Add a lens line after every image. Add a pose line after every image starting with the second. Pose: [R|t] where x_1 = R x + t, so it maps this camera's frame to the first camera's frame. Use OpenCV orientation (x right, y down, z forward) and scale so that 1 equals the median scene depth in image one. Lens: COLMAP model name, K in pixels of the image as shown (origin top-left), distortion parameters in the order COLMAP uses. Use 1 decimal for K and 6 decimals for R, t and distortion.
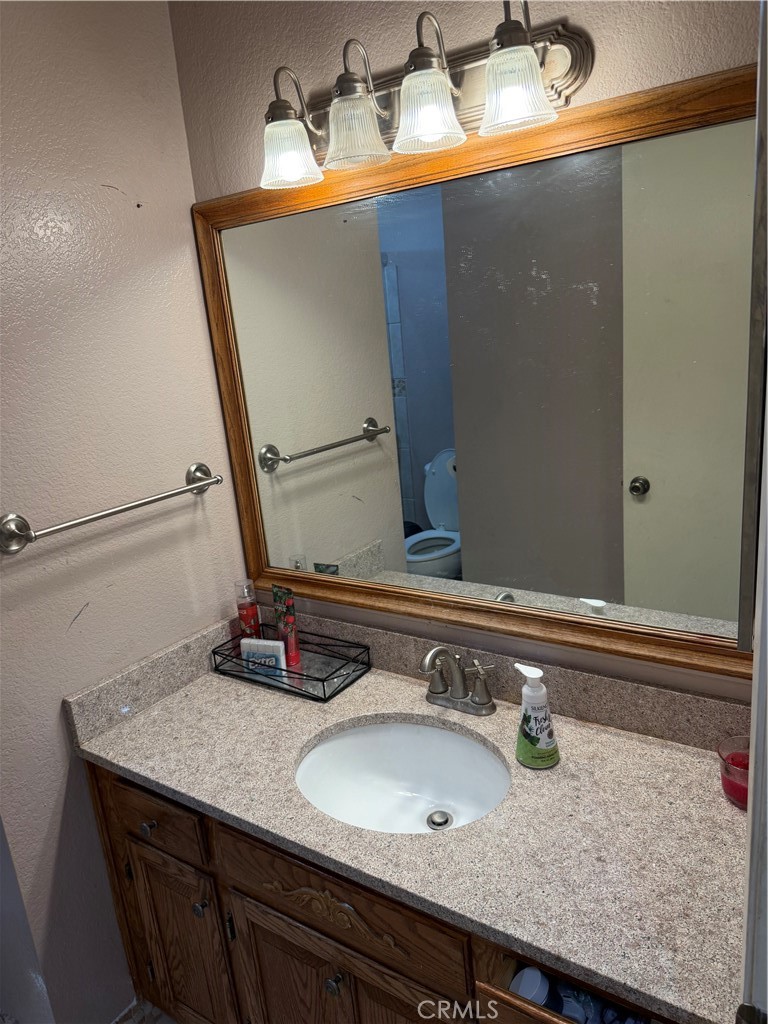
lens RADIAL K [[716.2, 0, 384.0], [0, 716.2, 512.0], [0, 0, 1]] dist [0.099420, -0.138643]
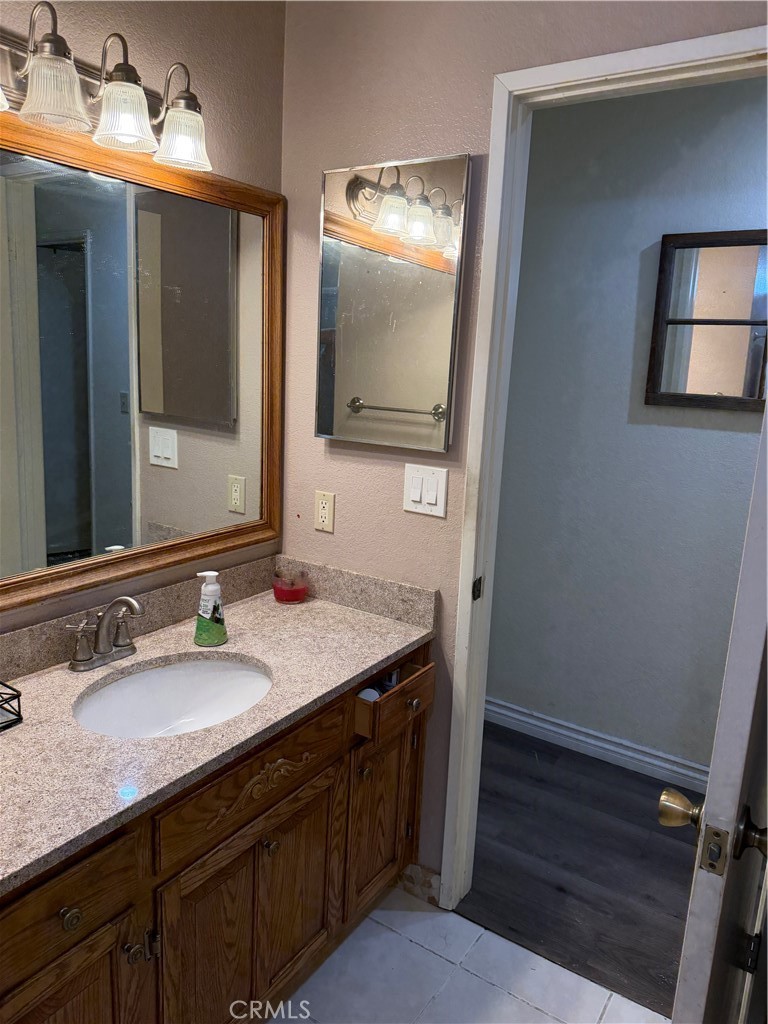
lens RADIAL K [[716.2, 0, 384.0], [0, 716.2, 512.0], [0, 0, 1]] dist [0.099420, -0.138643]
pose [[-0.011729, -0.125346, 0.992044, -1.031175], [0.211059, 0.969450, 0.124986, 0.012886], [-0.977403, 0.210845, 0.015085, 0.604744]]
